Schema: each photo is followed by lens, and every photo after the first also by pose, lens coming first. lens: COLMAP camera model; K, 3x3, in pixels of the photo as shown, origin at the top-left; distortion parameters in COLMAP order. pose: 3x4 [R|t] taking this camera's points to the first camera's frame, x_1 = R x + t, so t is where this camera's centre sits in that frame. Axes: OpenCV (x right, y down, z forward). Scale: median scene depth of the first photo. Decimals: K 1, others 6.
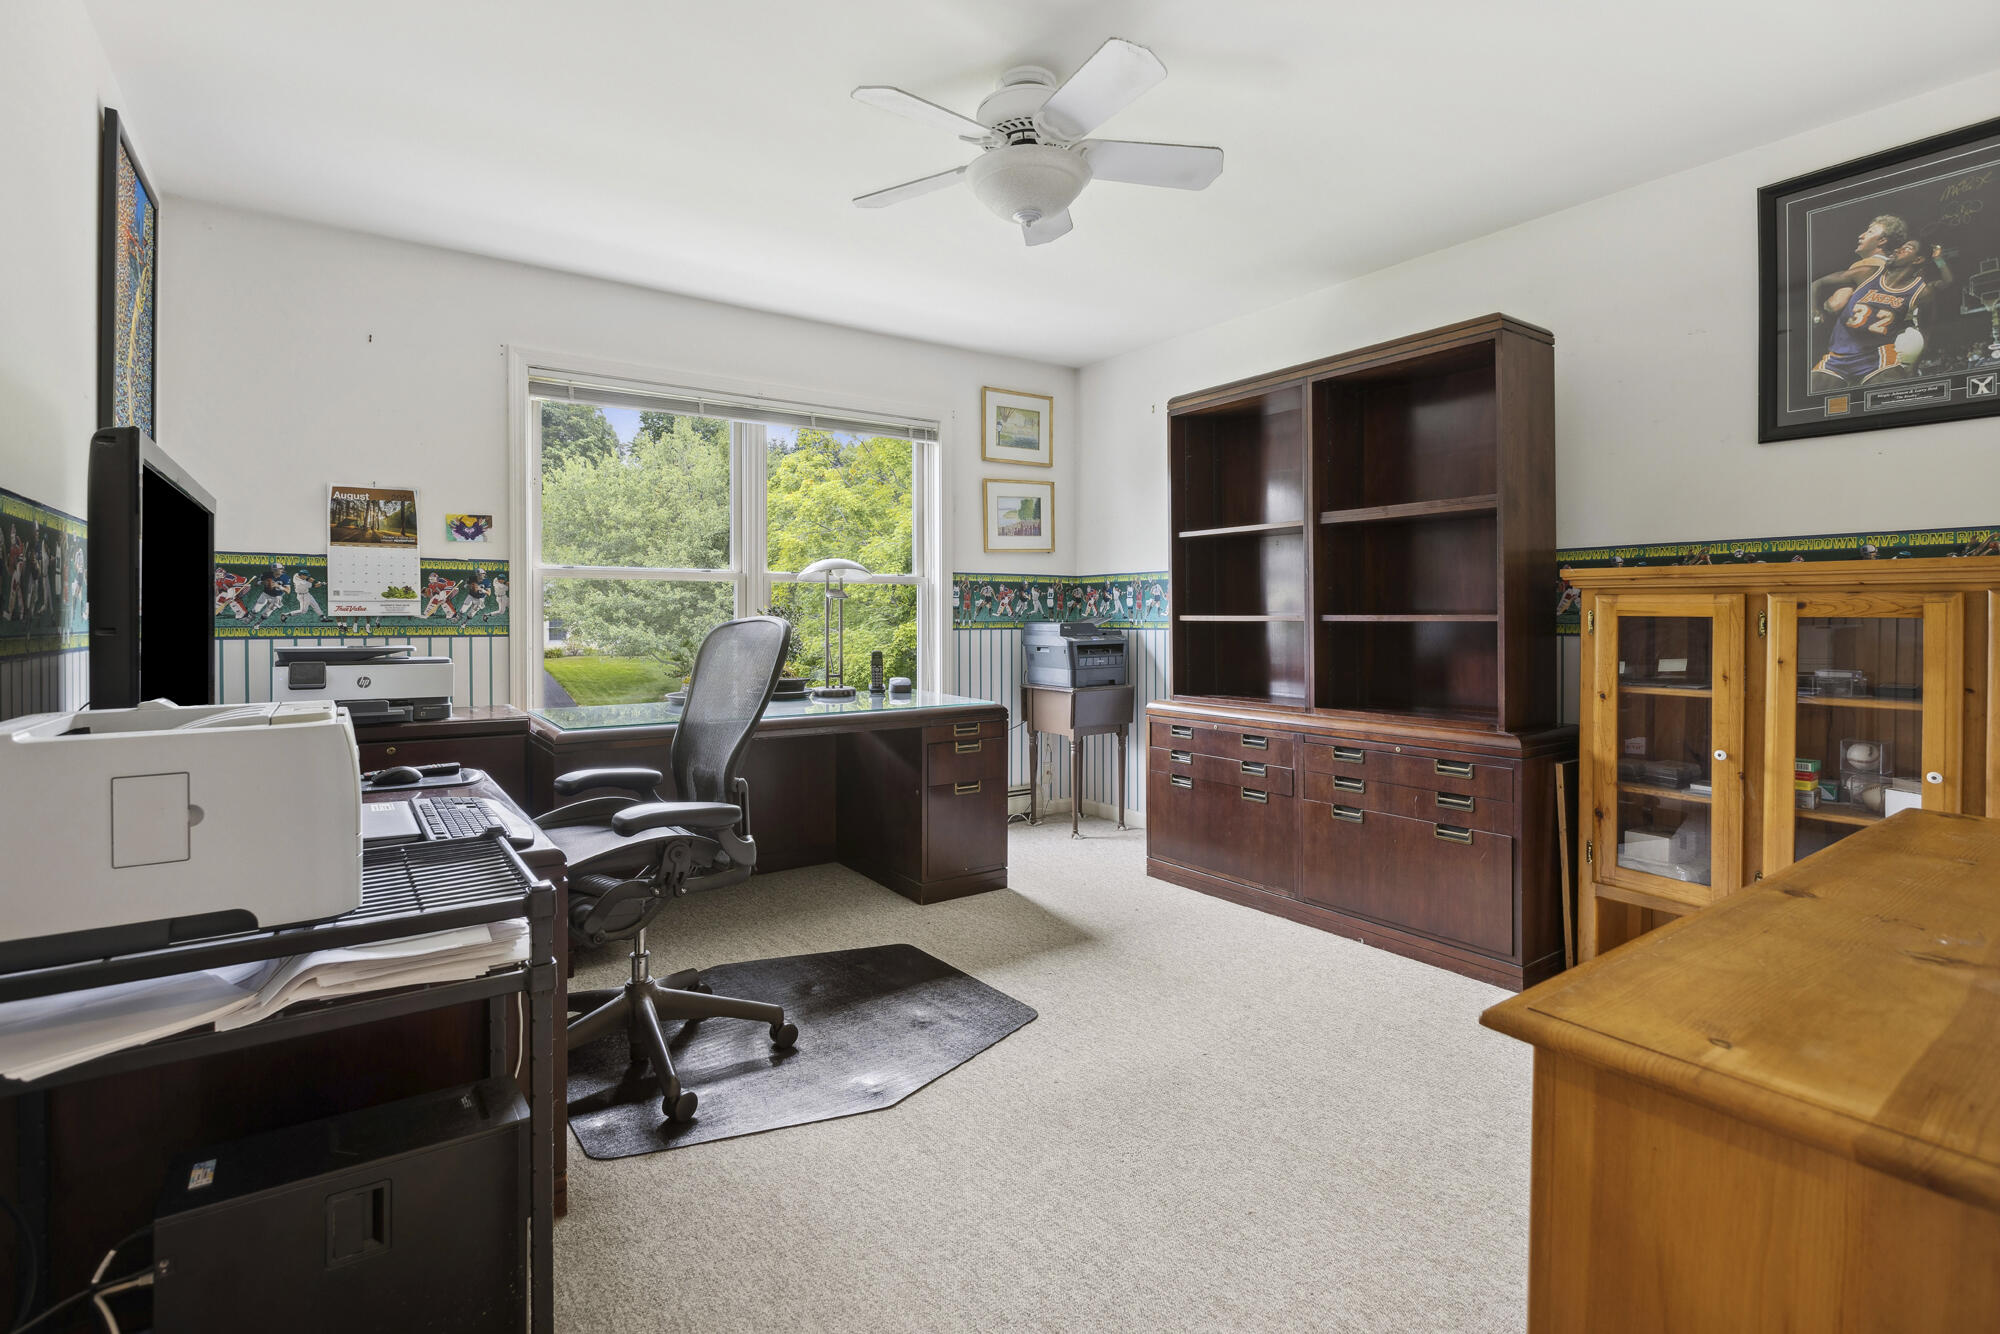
lens RADIAL K [[955.7, 0, 994.0], [0, 955.7, 641.4], [0, 0, 1]] dist [-0.002364, -0.000401]
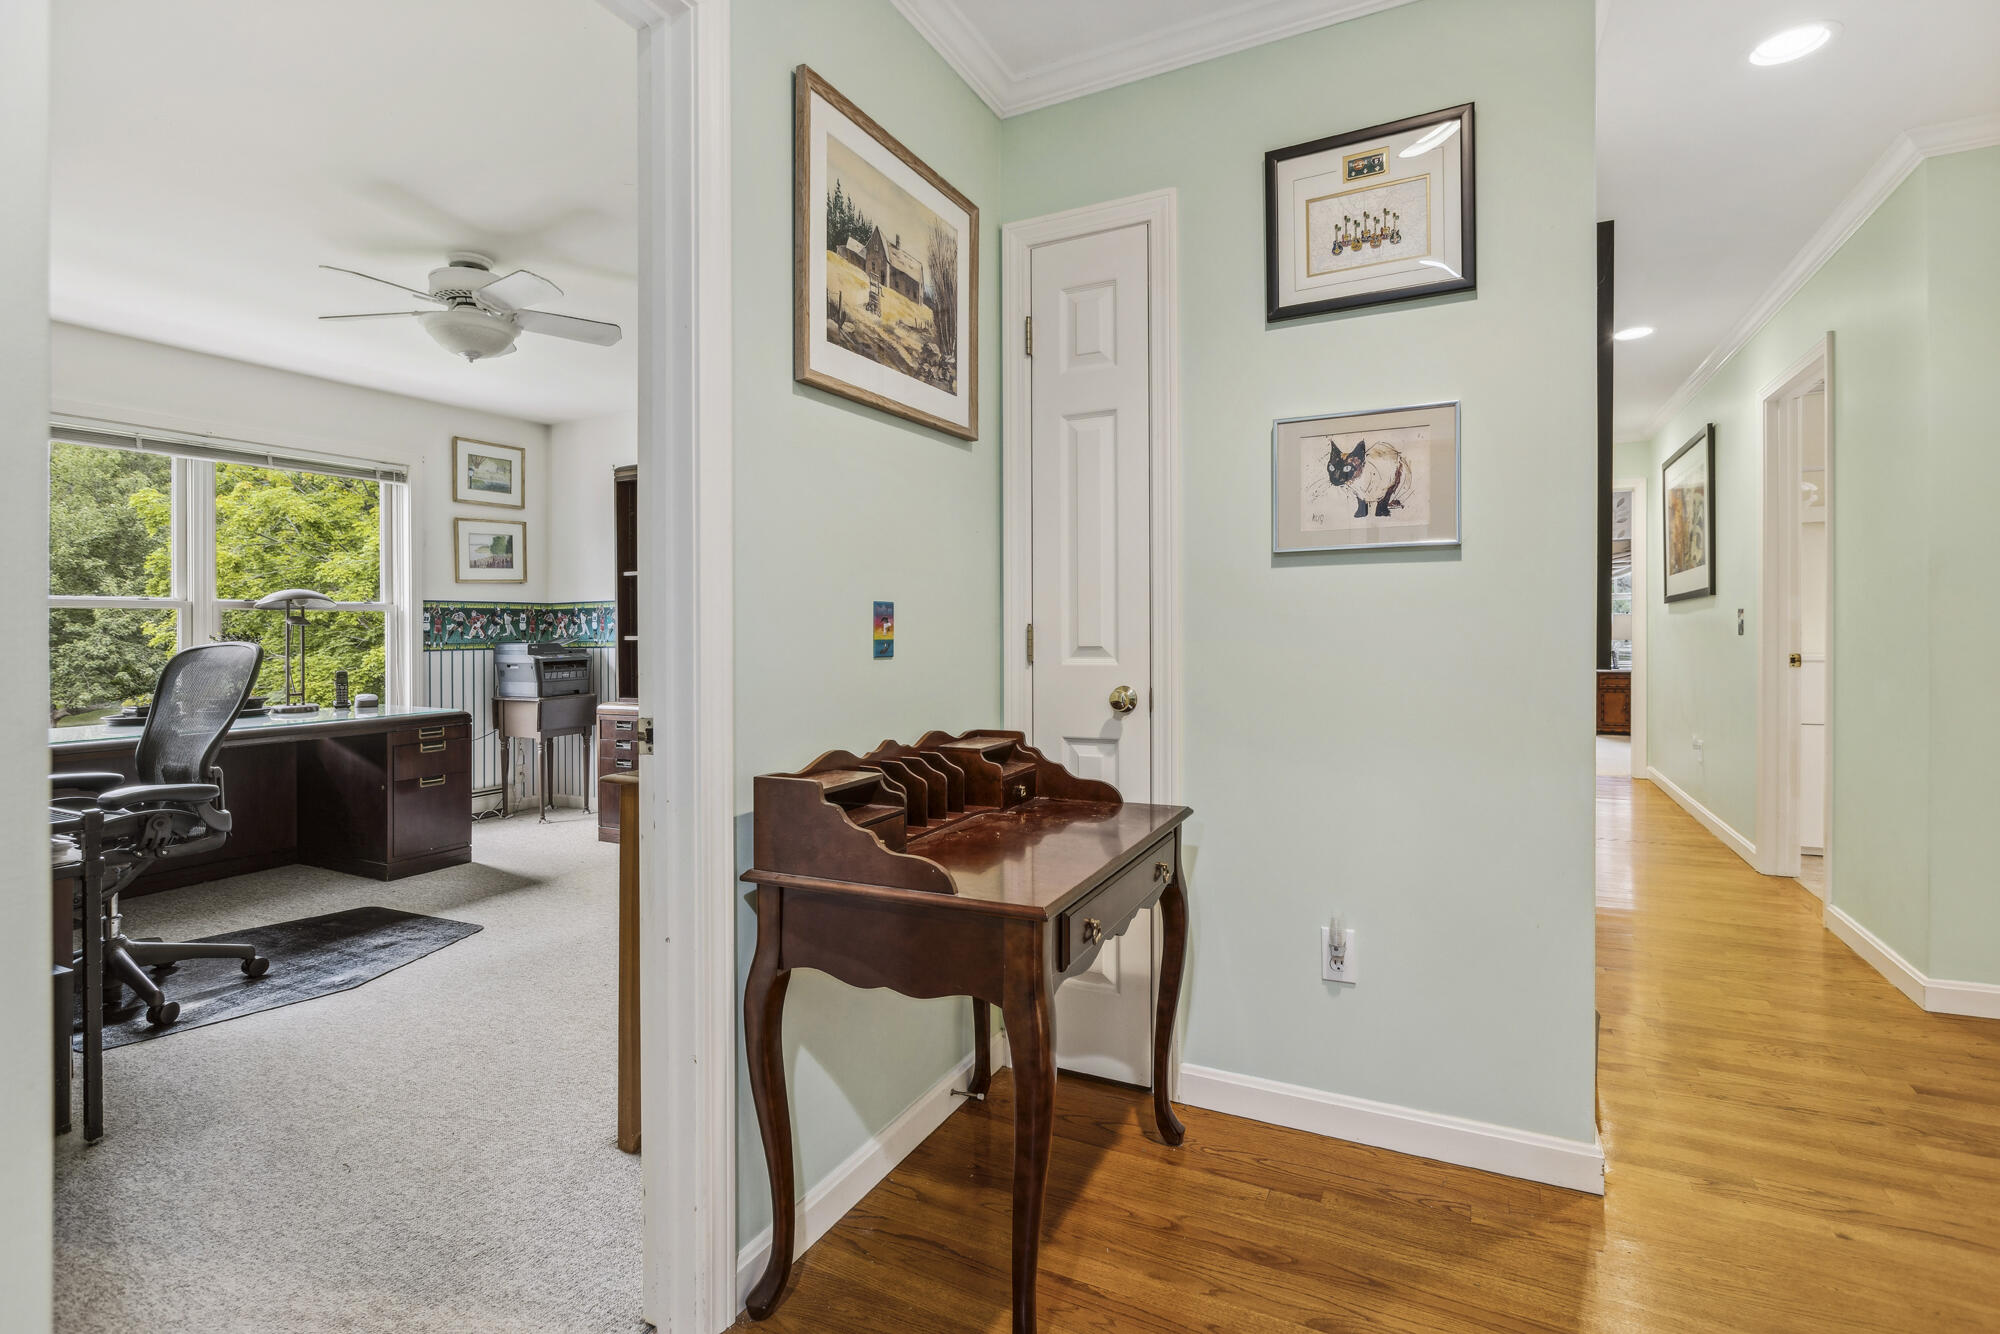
lens RADIAL K [[944.2, 0, 997.0], [0, 944.2, 621.1], [0, 0, 1]] dist [-0.001598, -0.000737]
pose [[0.884006, -0.005524, 0.467442, 0.035469], [0.024542, 0.999100, -0.034606, 0.007385], [-0.466830, 0.042064, 0.883346, -0.298518]]
